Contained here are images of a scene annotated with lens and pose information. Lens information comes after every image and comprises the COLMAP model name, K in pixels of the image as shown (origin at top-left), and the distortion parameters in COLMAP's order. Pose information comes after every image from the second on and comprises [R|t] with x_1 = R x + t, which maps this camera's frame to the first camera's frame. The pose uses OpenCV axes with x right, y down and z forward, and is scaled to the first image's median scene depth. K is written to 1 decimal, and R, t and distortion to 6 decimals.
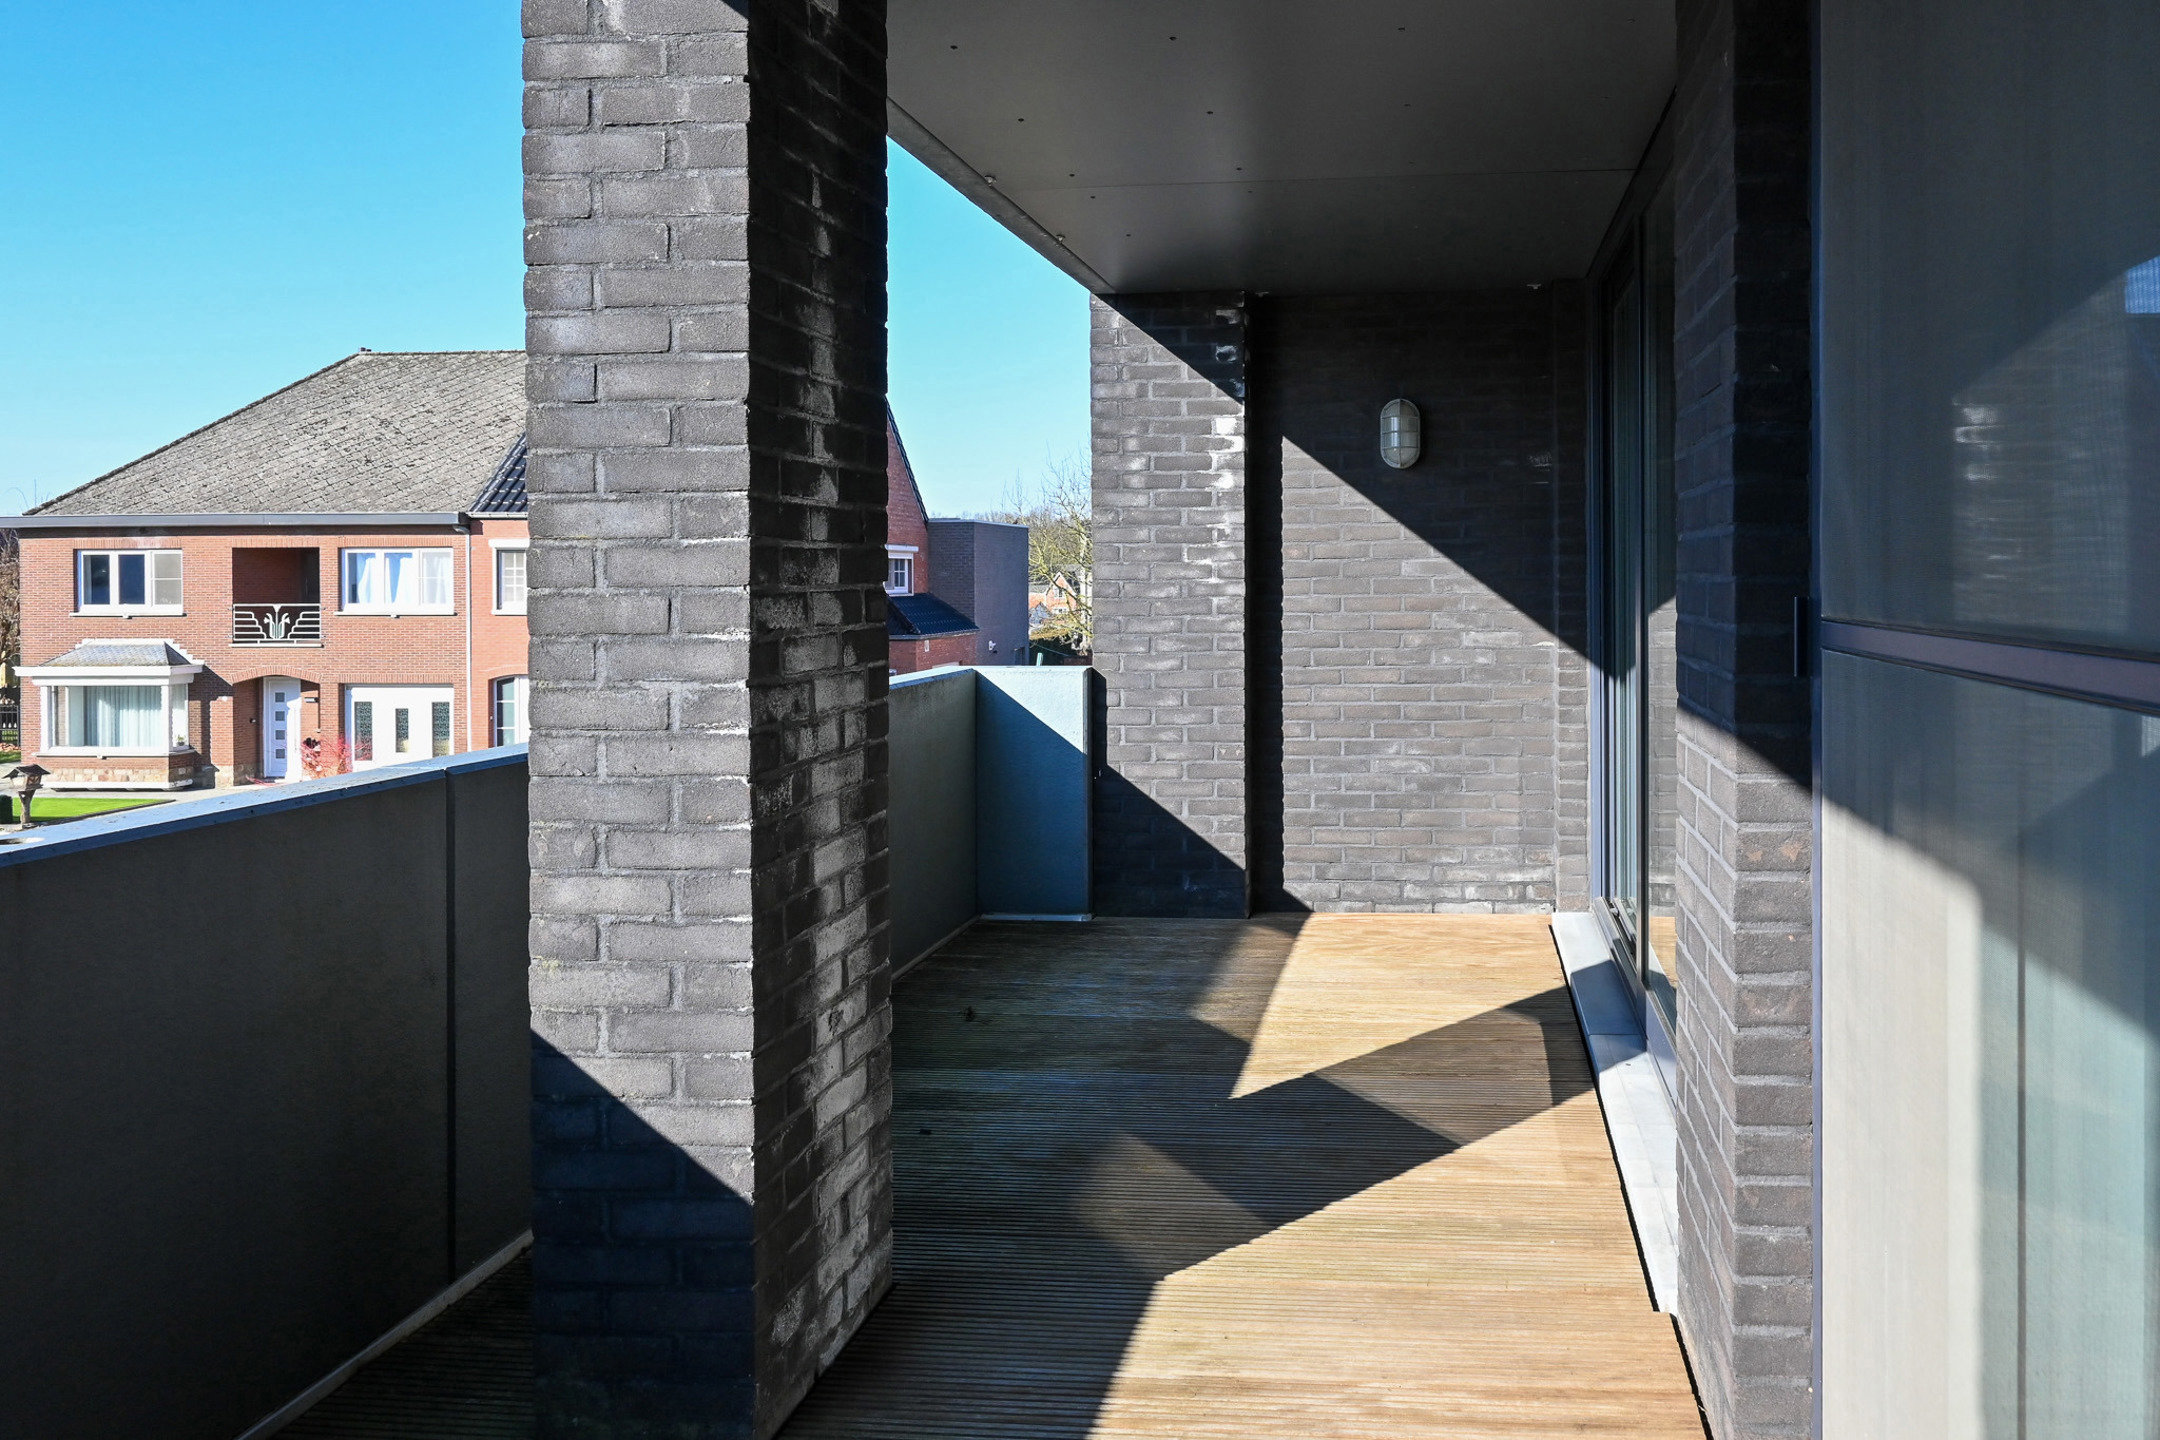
lens RADIAL K [[2479.3, 0, 1080.9], [0, 2479.3, 714.9], [0, 0, 1]] dist [-0.035545, 0.000000]
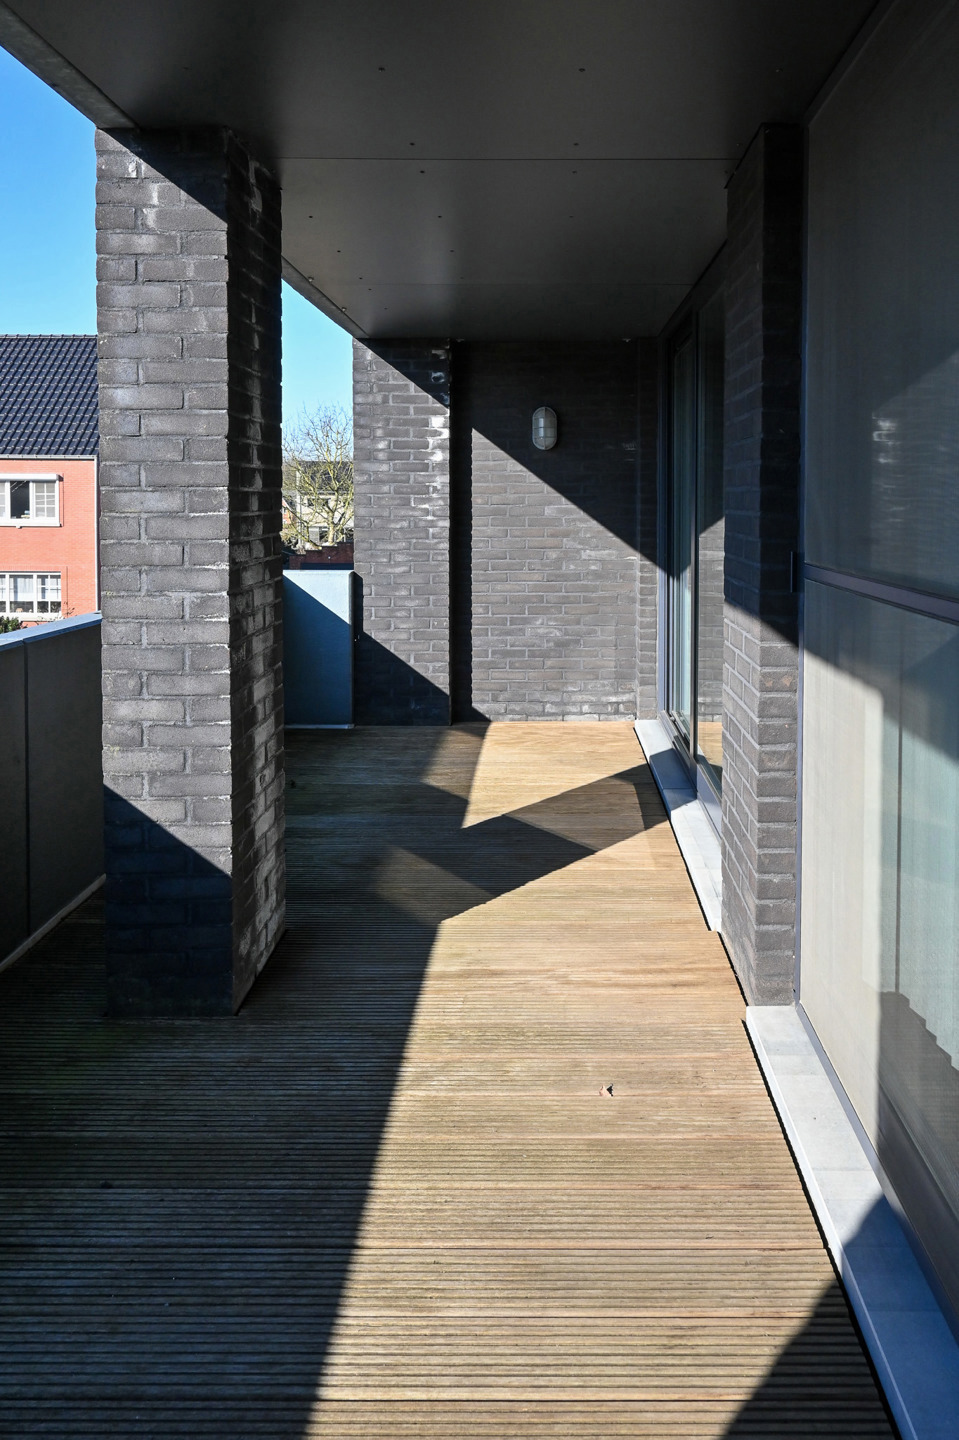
lens RADIAL K [[1843.1, 0, 479.4], [0, 1843.1, 722.8], [0, 0, 1]] dist [-0.089494, 0.000000]
pose [[0.991588, -0.010037, 0.129045, -0.119635], [0.000411, 0.997228, 0.074402, -0.017056], [-0.129434, -0.073723, 0.988844, -0.343051]]
